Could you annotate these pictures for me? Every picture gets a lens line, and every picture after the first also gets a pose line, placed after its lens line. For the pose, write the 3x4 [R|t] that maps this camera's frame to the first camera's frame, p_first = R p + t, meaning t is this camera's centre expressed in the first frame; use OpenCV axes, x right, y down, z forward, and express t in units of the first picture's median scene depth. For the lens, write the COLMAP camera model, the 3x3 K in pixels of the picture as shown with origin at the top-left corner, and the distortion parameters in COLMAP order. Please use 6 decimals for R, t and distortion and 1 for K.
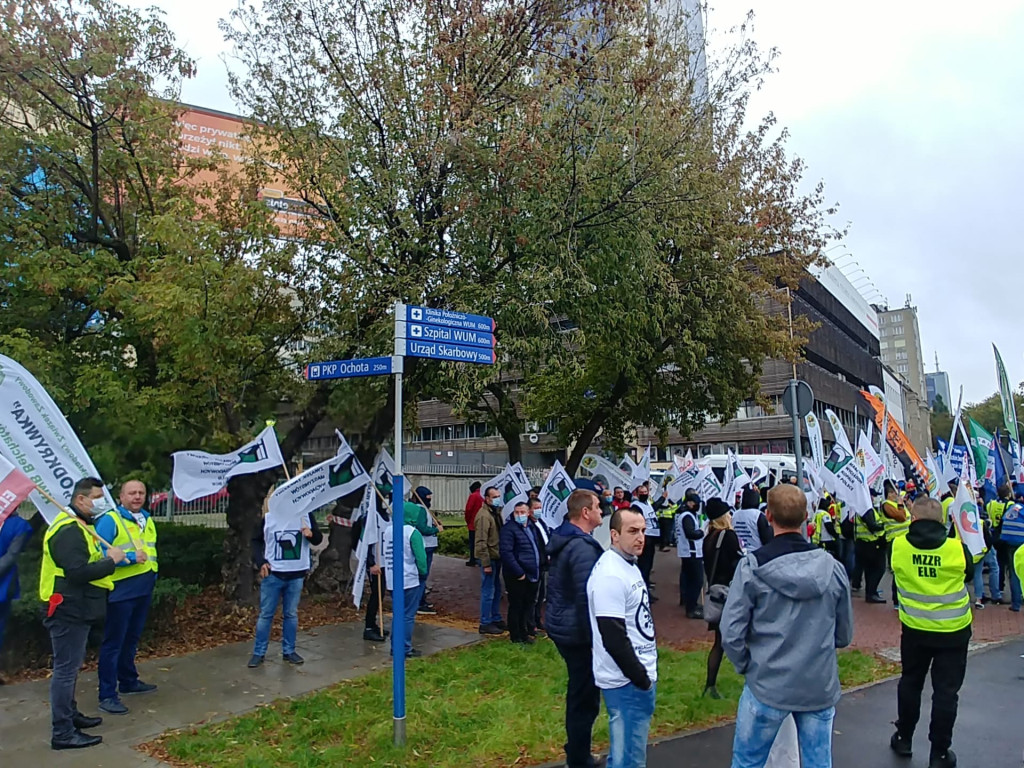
lens RADIAL K [[611.8, 0, 520.8], [0, 611.8, 386.9], [0, 0, 1]] dist [-0.059421, -0.014164]
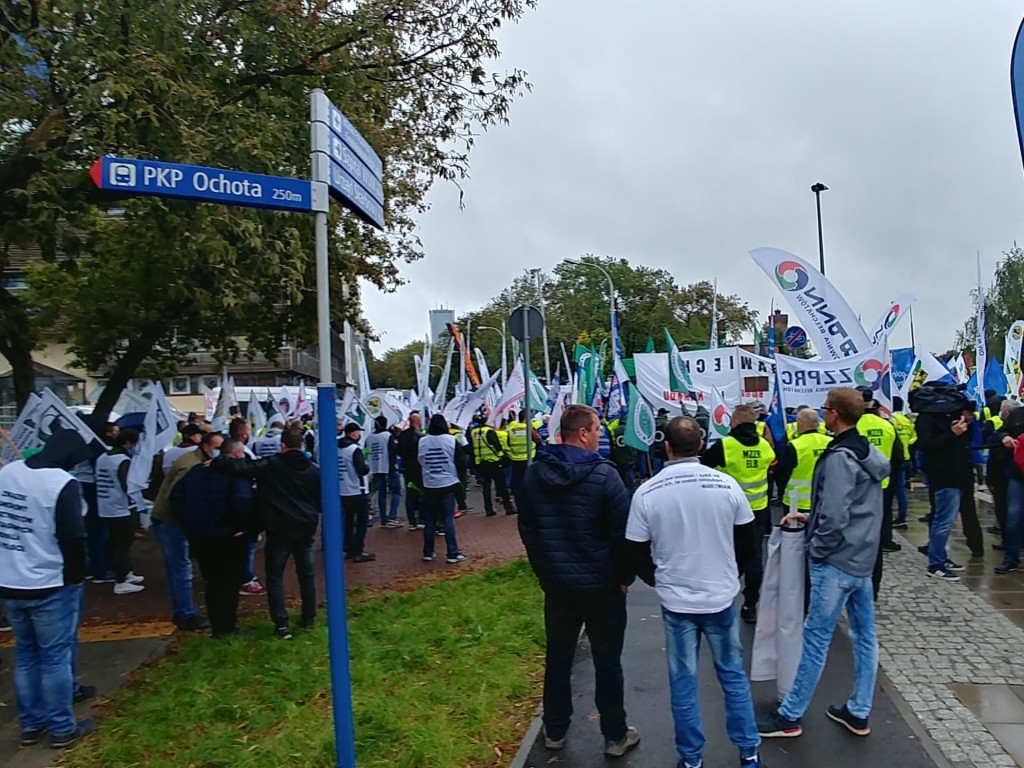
lens RADIAL K [[631.0, 0, 537.3], [0, 631.0, 385.6], [0, 0, 1]] dist [-0.053258, -0.002832]
pose [[0.626583, 0.007408, 0.779320, -0.279554], [-0.085847, 0.994526, 0.059569, 0.046047], [-0.774612, -0.104227, 0.623789, 0.236241]]
